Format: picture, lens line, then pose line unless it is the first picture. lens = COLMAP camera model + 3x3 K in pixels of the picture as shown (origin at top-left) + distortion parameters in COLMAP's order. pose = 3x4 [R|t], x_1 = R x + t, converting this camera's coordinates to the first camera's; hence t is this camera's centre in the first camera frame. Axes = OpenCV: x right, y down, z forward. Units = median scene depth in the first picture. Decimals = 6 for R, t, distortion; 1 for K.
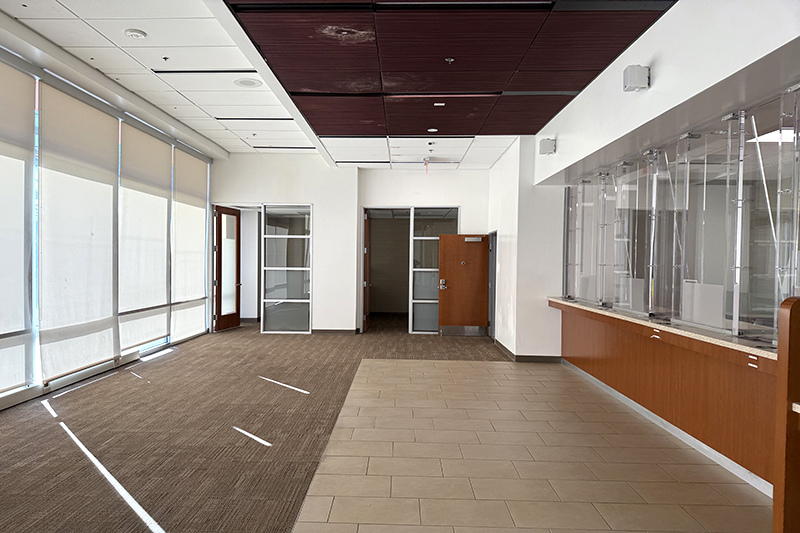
lens RADIAL K [[577.7, 0, 394.5], [0, 577.7, 275.2], [0, 0, 1]] dist [0.132636, -0.092750]
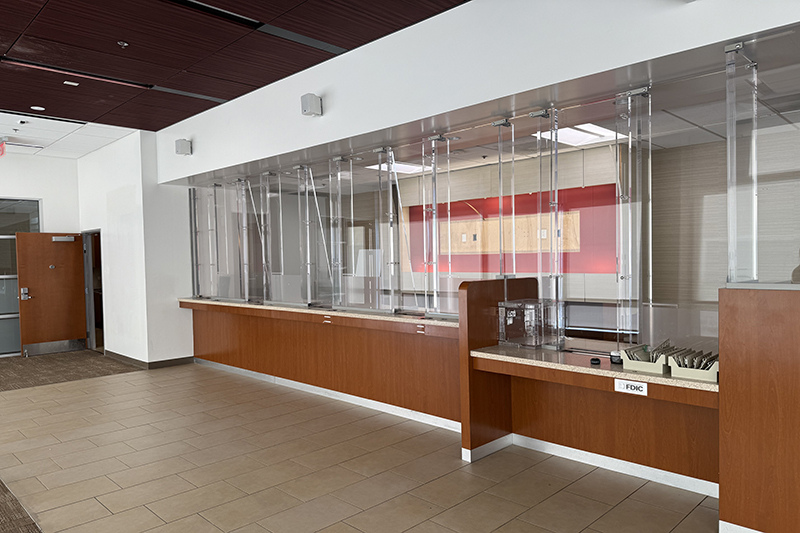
lens RADIAL K [[577.7, 0, 394.5], [0, 577.7, 275.2], [0, 0, 1]] dist [0.132636, -0.092750]
pose [[0.714033, -0.047260, 0.698515, -0.197042], [0.044993, 0.998754, 0.021580, -0.007476], [-0.698665, 0.016020, 0.715270, 0.038647]]
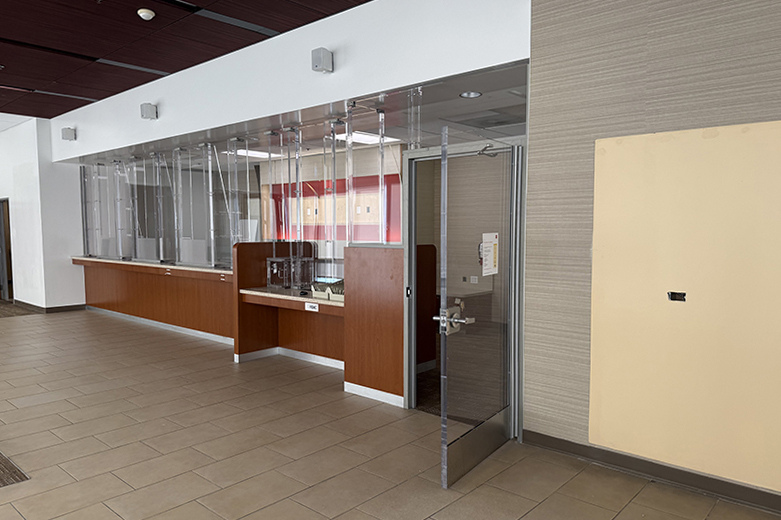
lens RADIAL K [[561.6, 0, 408.7], [0, 561.6, 263.0], [0, 0, 1]] dist [0.006450, 0.001244]
pose [[0.641609, -0.064658, 0.764302, -0.209899], [0.030143, 0.997796, 0.059107, 0.004297], [-0.766439, -0.014886, 0.642144, -0.328645]]
